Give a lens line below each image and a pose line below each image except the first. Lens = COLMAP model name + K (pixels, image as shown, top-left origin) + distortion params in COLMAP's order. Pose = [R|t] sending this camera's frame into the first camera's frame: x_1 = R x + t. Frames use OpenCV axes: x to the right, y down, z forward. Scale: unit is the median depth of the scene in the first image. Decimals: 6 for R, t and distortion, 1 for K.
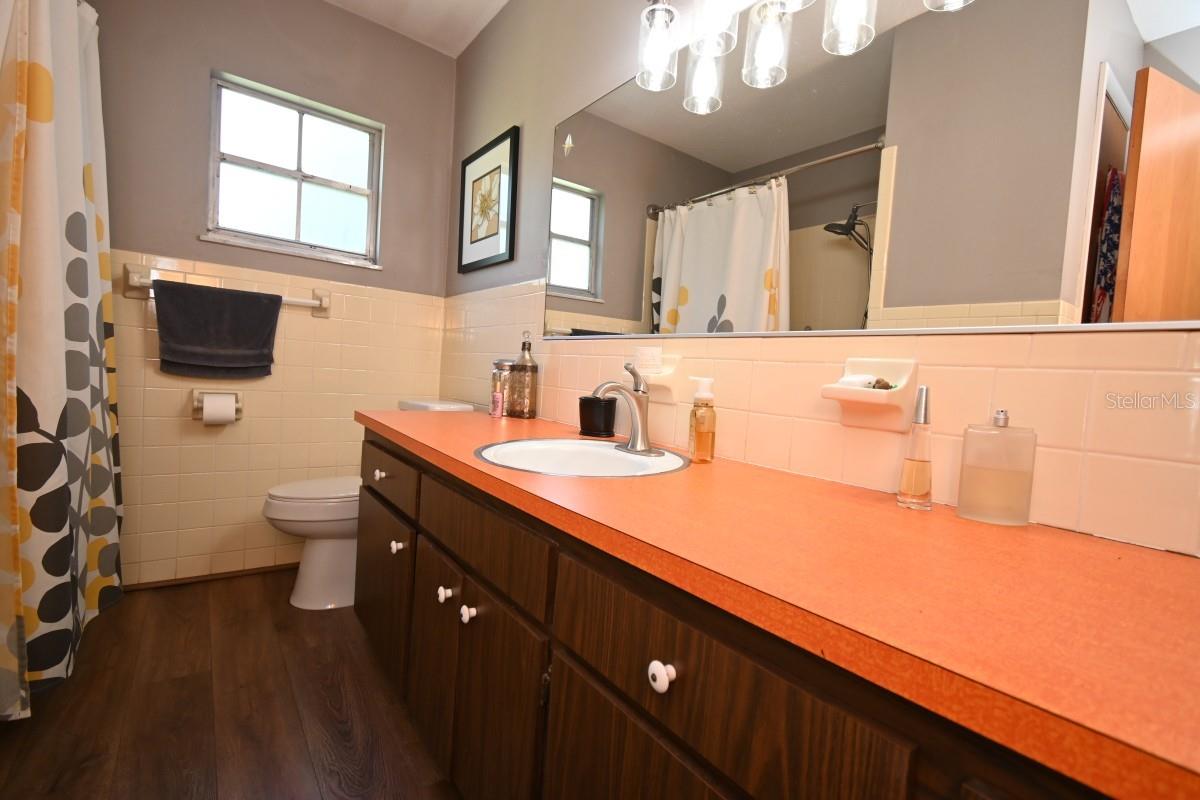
lens RADIAL K [[532.4, 0, 599.5], [0, 532.4, 398.7], [0, 0, 1]] dist [0.003381, -0.002144]
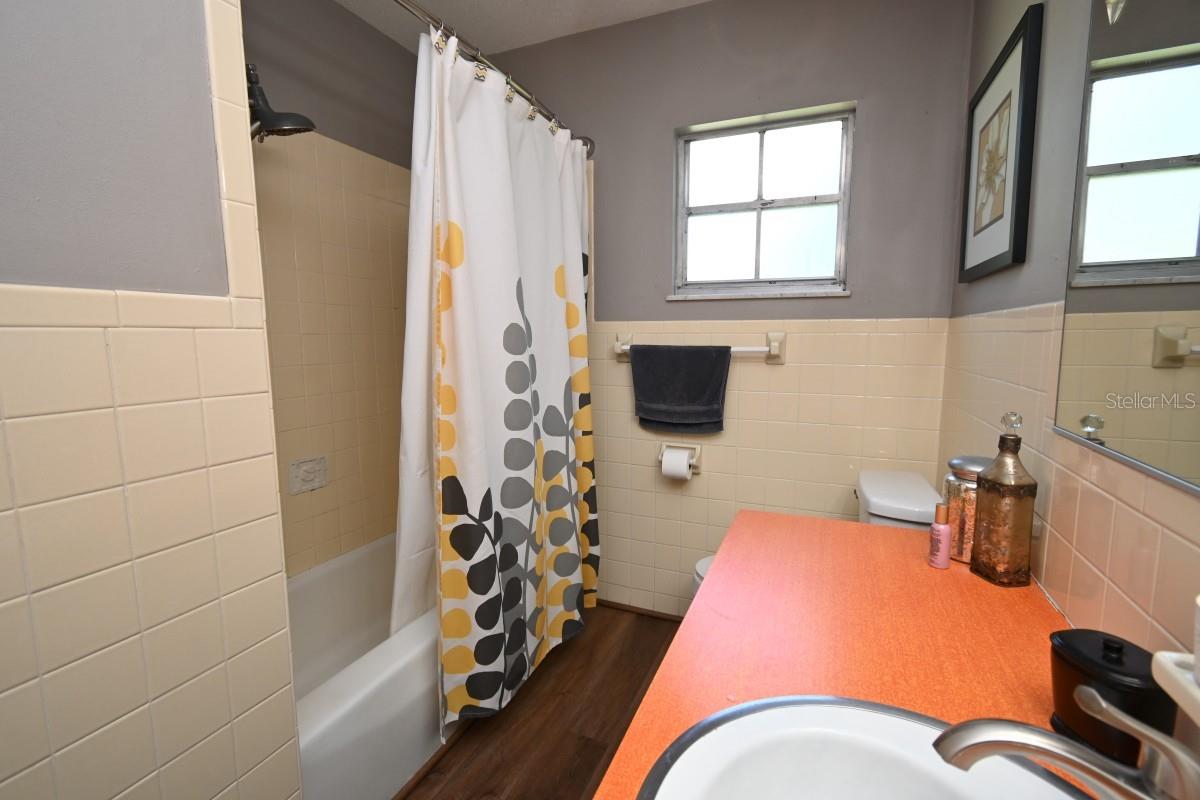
lens RADIAL K [[532.4, 0, 600.1], [0, 532.4, 403.9], [0, 0, 1]] dist [0.003381, -0.002144]
pose [[0.505720, 0.036988, -0.861905, 0.088889], [-0.002867, 0.999147, 0.041196, -0.134507], [0.862693, -0.018363, 0.505394, 0.347112]]
